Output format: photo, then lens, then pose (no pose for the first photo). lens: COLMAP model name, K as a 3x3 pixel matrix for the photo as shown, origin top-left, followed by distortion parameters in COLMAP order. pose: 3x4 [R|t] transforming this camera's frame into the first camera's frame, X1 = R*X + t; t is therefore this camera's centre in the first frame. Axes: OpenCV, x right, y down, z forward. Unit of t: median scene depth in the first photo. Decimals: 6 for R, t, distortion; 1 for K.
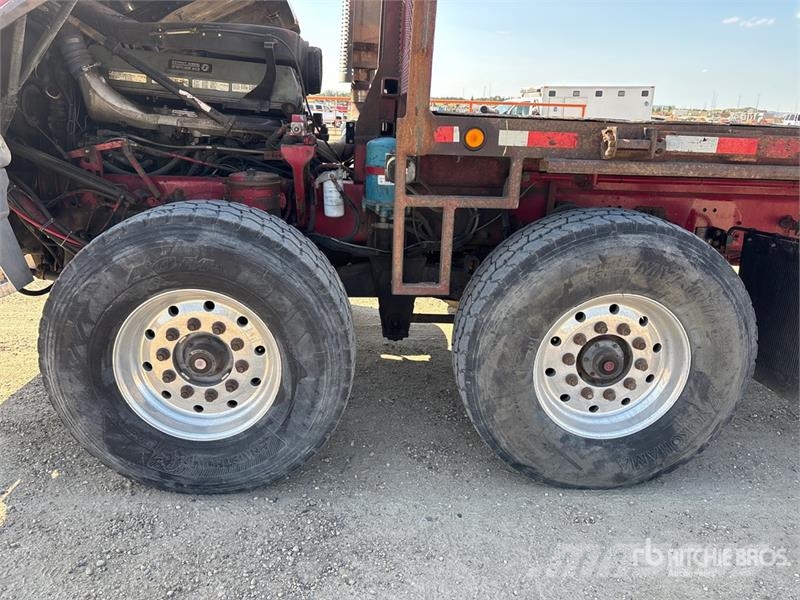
lens RADIAL K [[614.4, 0, 397.7], [0, 614.4, 301.0], [0, 0, 1]] dist [0.011999, -0.014258]
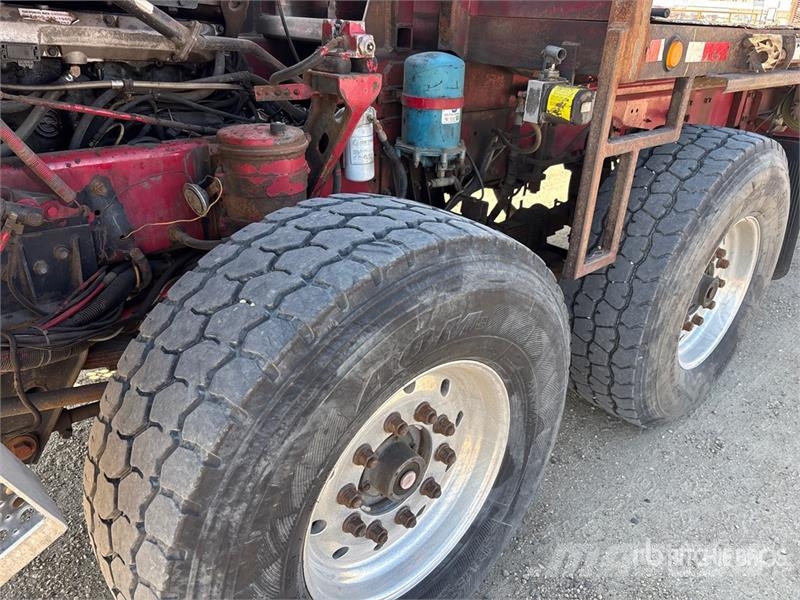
lens RADIAL K [[614.4, 0, 398.5], [0, 614.4, 301.0], [0, 0, 1]] dist [0.011999, -0.014258]
pose [[0.774570, -0.277888, 0.568172, -0.618262], [0.174574, 0.957347, 0.230240, -0.199452], [-0.607918, -0.079149, 0.790045, 0.560465]]
